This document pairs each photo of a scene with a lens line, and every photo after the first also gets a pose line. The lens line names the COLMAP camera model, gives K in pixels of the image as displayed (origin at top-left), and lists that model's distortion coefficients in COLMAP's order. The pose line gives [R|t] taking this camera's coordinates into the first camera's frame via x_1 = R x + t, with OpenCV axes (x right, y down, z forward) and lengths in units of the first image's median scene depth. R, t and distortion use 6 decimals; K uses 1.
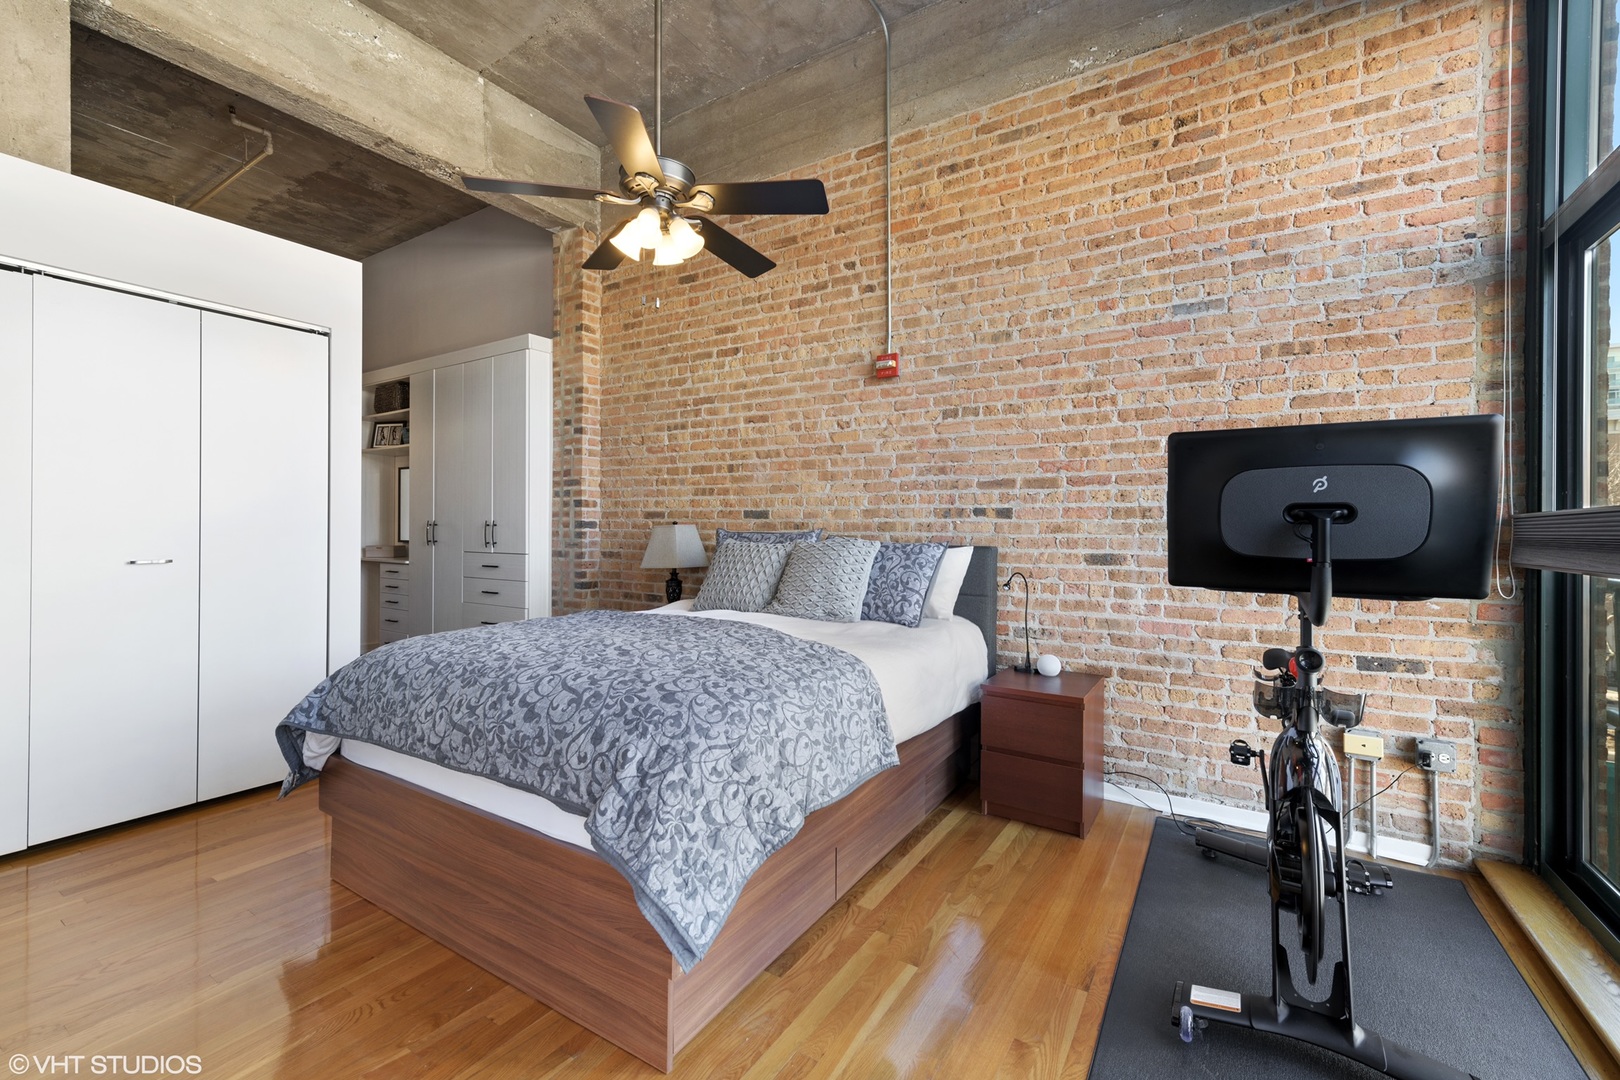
lens RADIAL K [[673.2, 0, 815.3], [0, 673.2, 530.5], [0, 0, 1]] dist [0.017245, -0.004686]
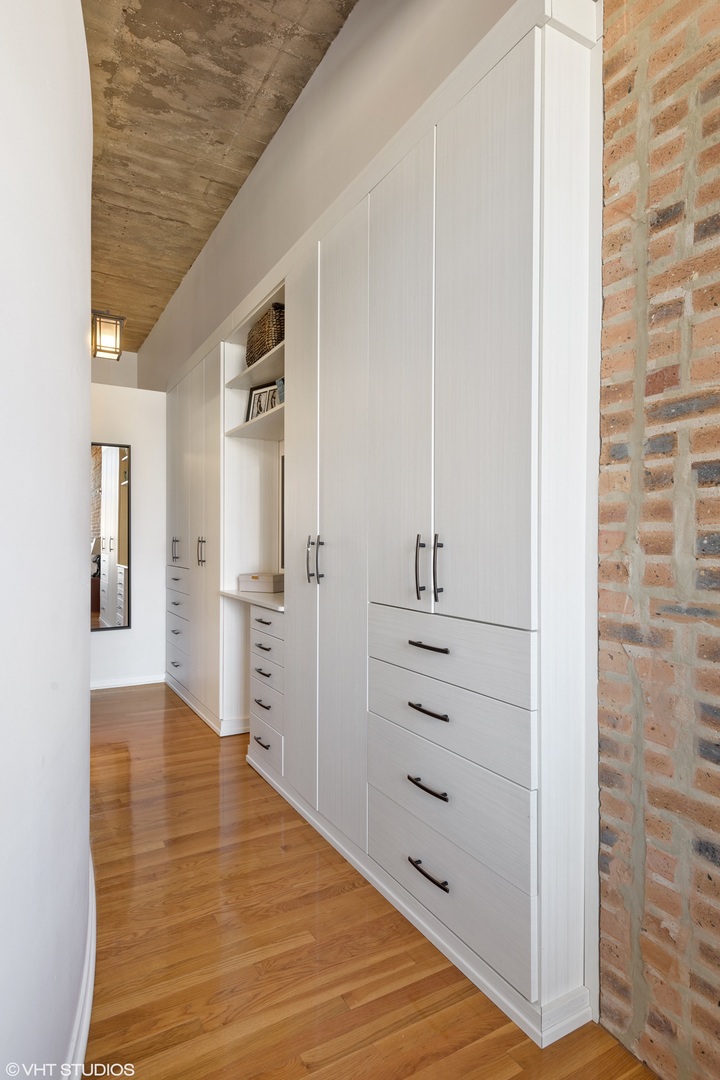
lens RADIAL K [[586.7, 0, 359.2], [0, 586.7, 540.0], [0, 0, 1]] dist [0.015061, -0.003269]
pose [[0.881609, -0.003039, -0.471971, -0.499274], [0.001098, 0.999990, -0.004389, -0.013478], [0.471979, 0.003351, 0.881603, 0.952365]]
